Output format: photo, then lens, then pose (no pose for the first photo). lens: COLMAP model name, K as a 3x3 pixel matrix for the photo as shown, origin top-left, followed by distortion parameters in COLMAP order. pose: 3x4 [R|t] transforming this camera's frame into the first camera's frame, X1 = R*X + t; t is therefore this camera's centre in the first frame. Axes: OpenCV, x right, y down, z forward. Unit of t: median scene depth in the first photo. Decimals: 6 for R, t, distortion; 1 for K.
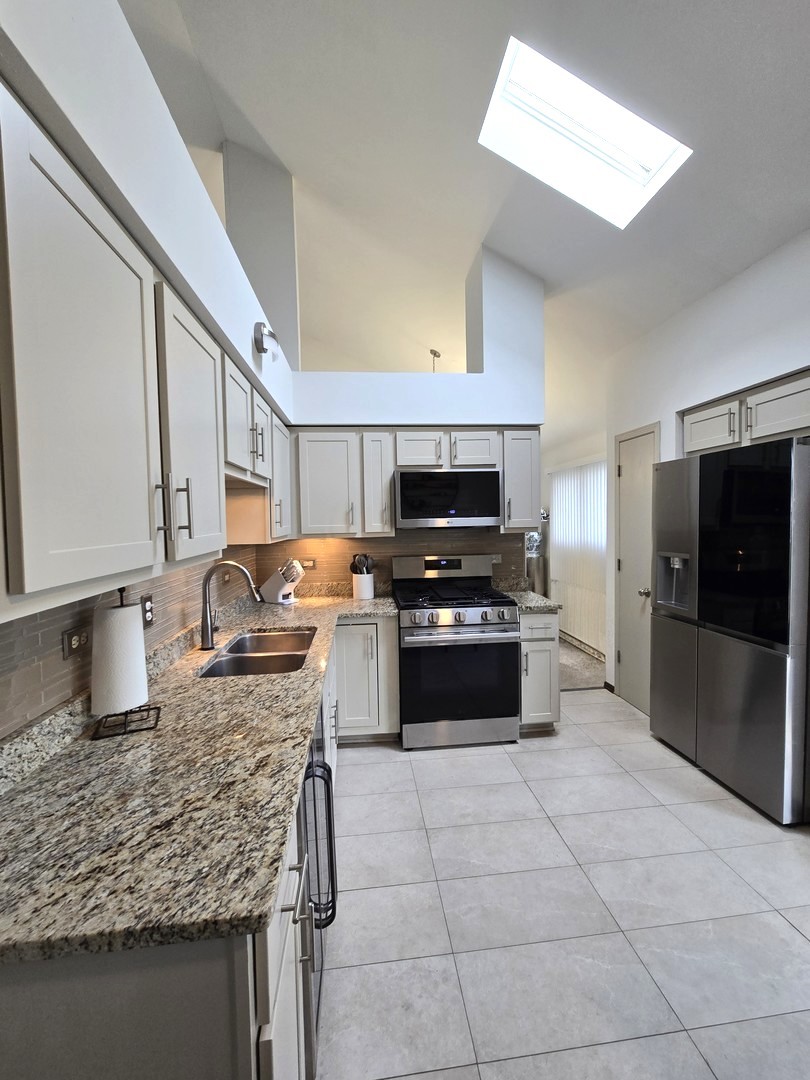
lens RADIAL K [[442.0, 0, 406.8], [0, 442.0, 535.5], [0, 0, 1]] dist [-0.006862, 0.000984]
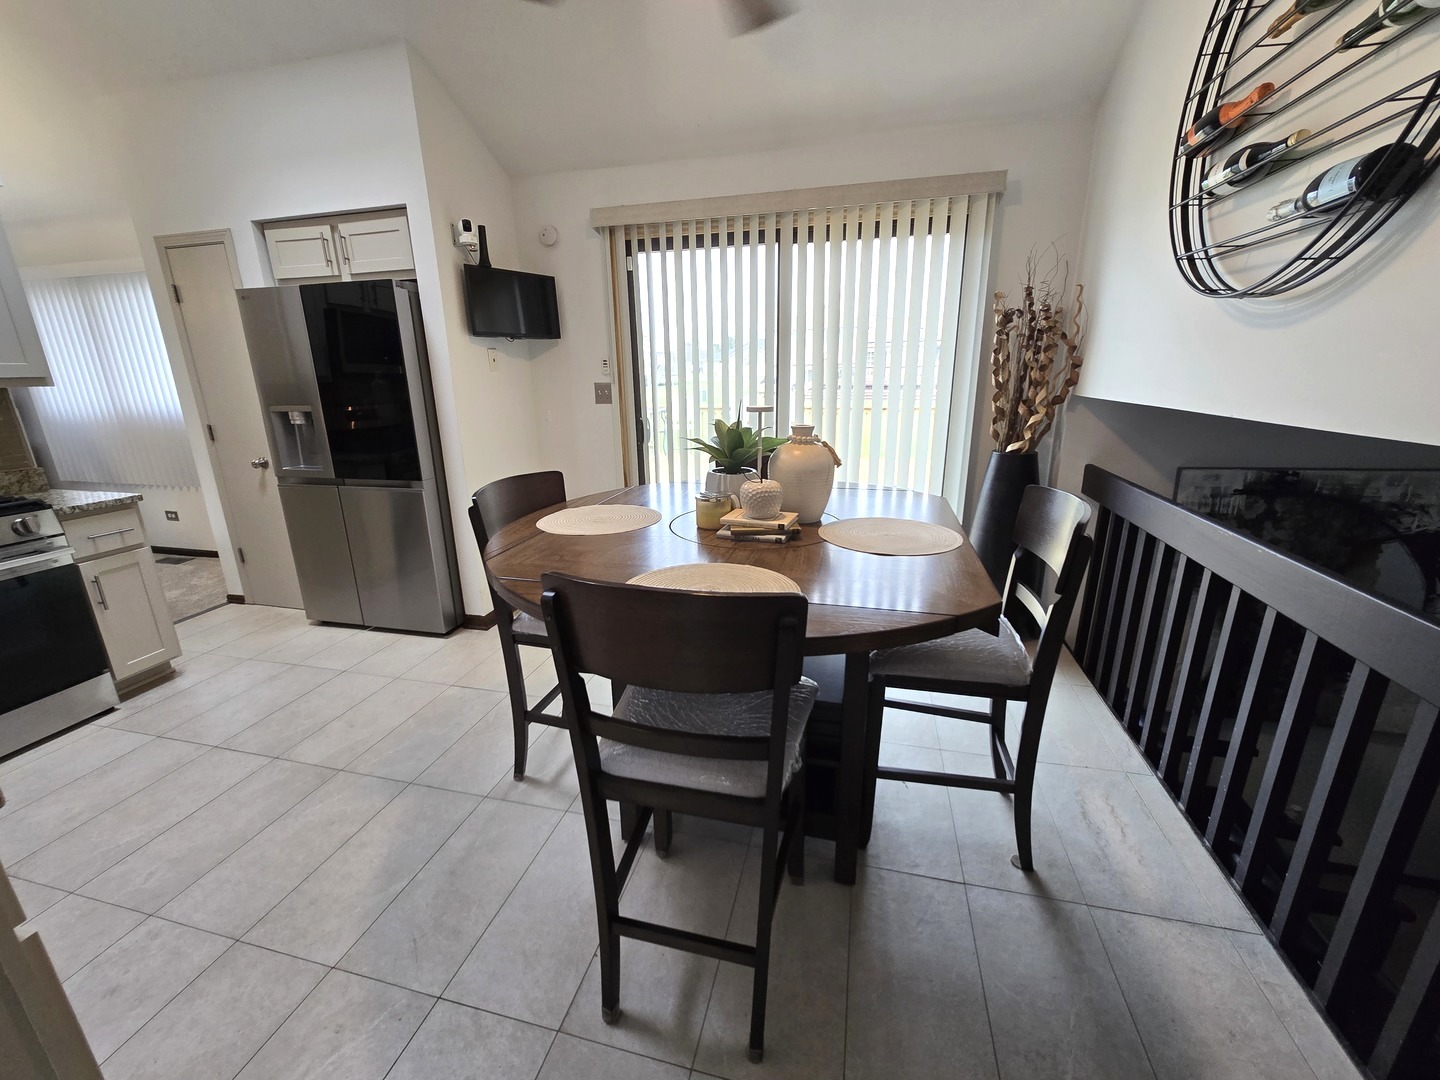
lens RADIAL K [[589.3, 0, 718.6], [0, 589.3, 542.1], [0, 0, 1]] dist [-0.006862, 0.000984]
pose [[0.355091, -0.251896, 0.900255, -0.171095], [0.042051, 0.966342, 0.253801, 0.039042], [-0.933885, -0.052266, 0.353732, -0.164016]]
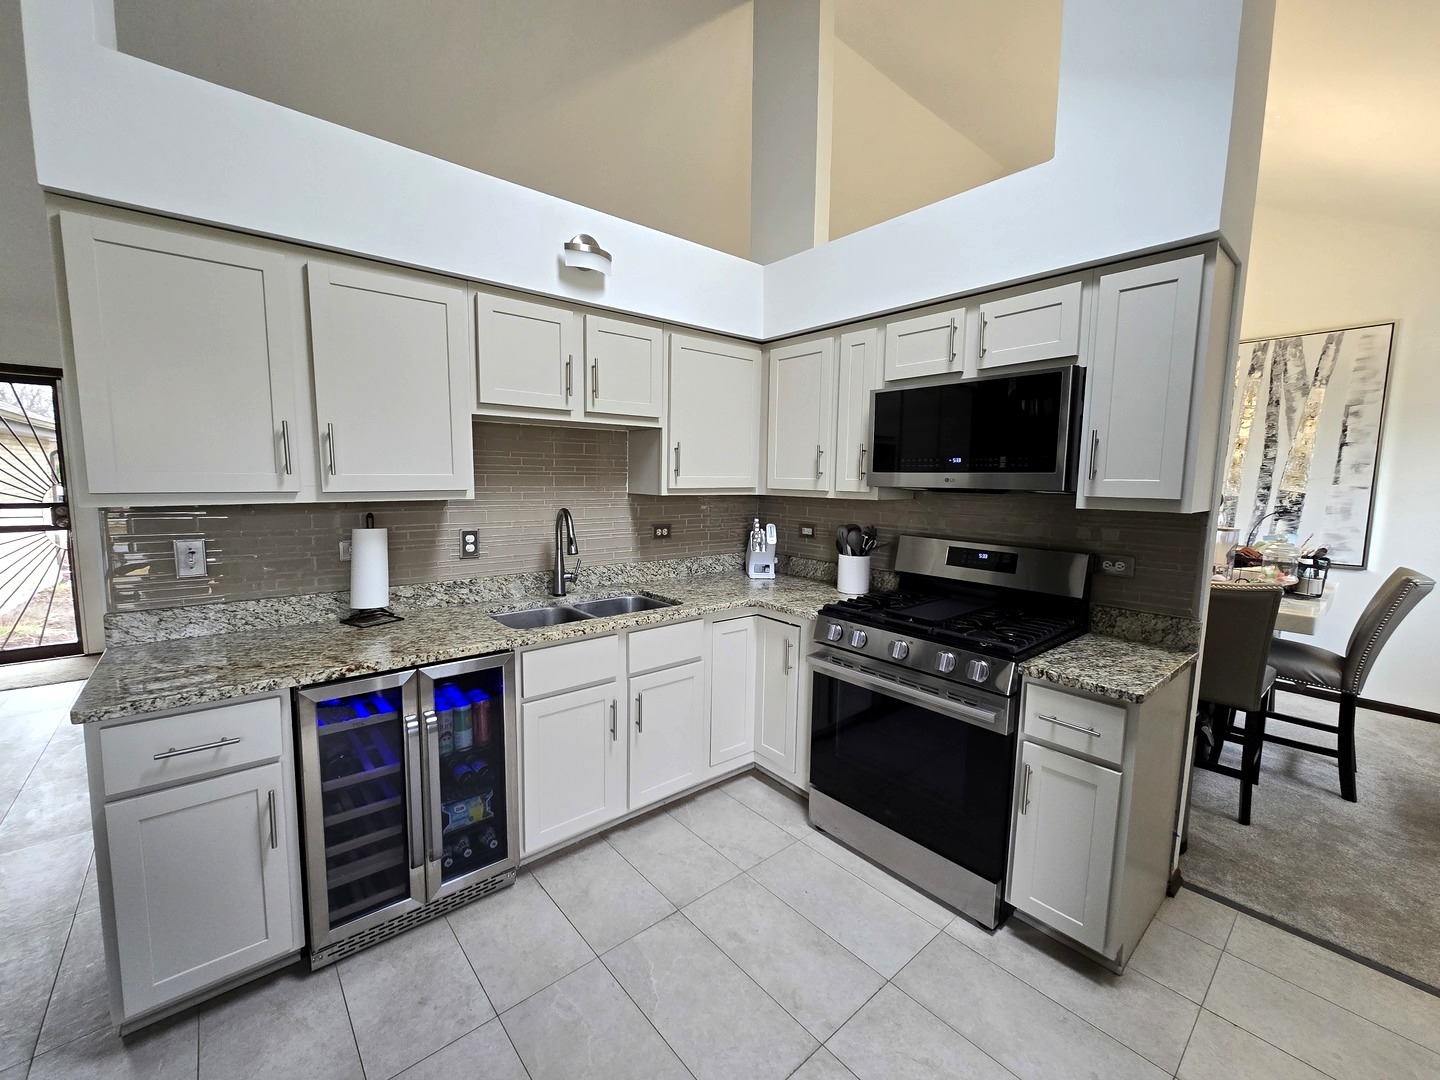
lens RADIAL K [[589.3, 0, 719.2], [0, 589.3, 540.8], [0, 0, 1]] dist [-0.006862, 0.000984]
pose [[0.560714, 0.117933, -0.819568, 0.597681], [-0.056621, 0.992949, 0.104144, -0.016423], [0.826071, -0.011991, 0.563438, 0.407351]]
